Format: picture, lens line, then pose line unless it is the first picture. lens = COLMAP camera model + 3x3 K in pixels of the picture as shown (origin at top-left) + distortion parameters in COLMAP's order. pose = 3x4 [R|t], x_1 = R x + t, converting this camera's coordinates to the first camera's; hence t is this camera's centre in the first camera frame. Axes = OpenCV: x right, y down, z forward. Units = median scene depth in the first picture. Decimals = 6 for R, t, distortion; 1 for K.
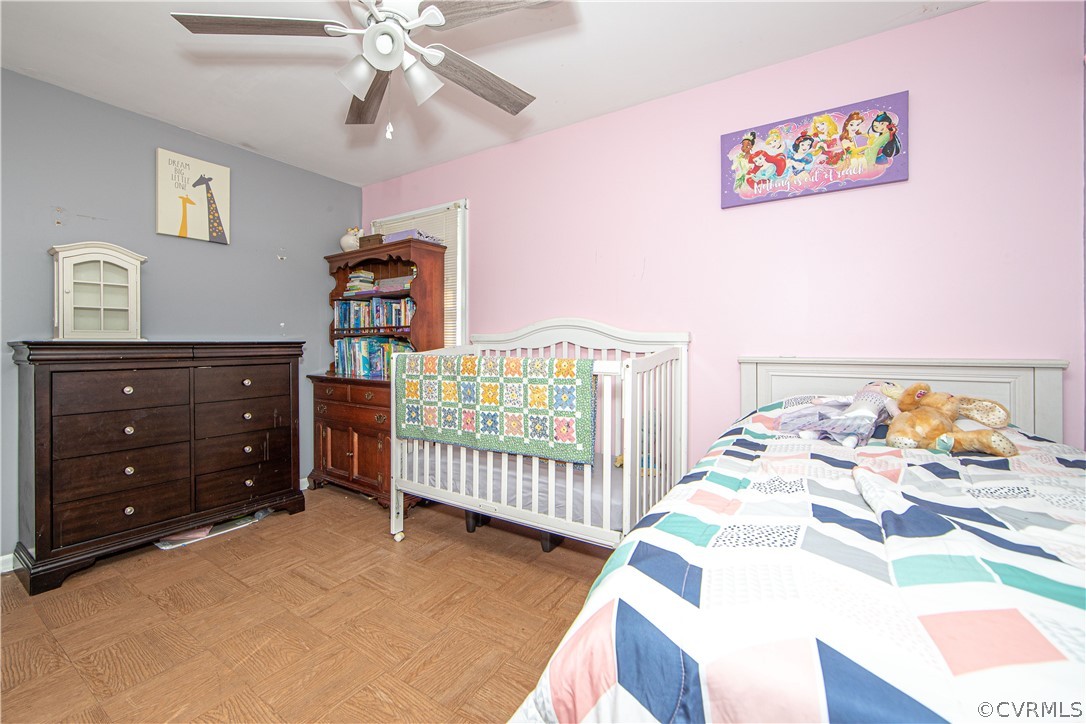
lens RADIAL K [[471.1, 0, 503.9], [0, 471.1, 342.1], [0, 0, 1]] dist [-0.001230, -0.000021]
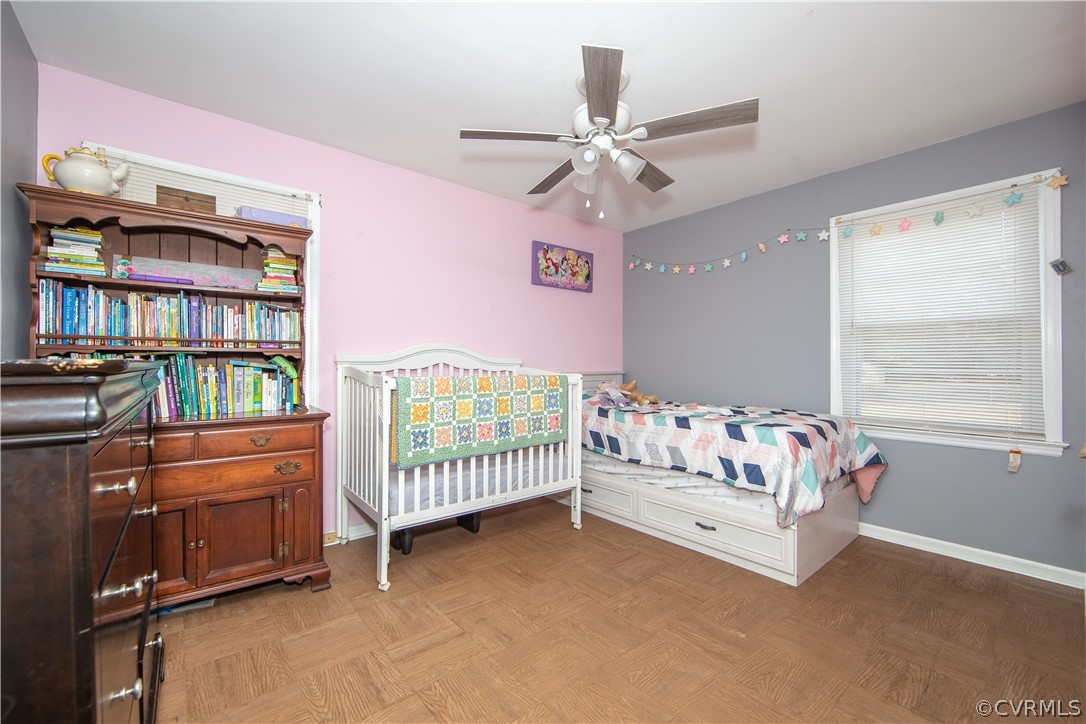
lens RADIAL K [[432.0, 0, 539.9], [0, 432.0, 366.3], [0, 0, 1]] dist [0.000930, 0.001516]
pose [[0.274715, -0.004702, 0.961514, -1.052771], [-0.005984, 0.999960, 0.006600, -0.001833], [-0.961507, -0.007567, 0.274676, 0.578322]]
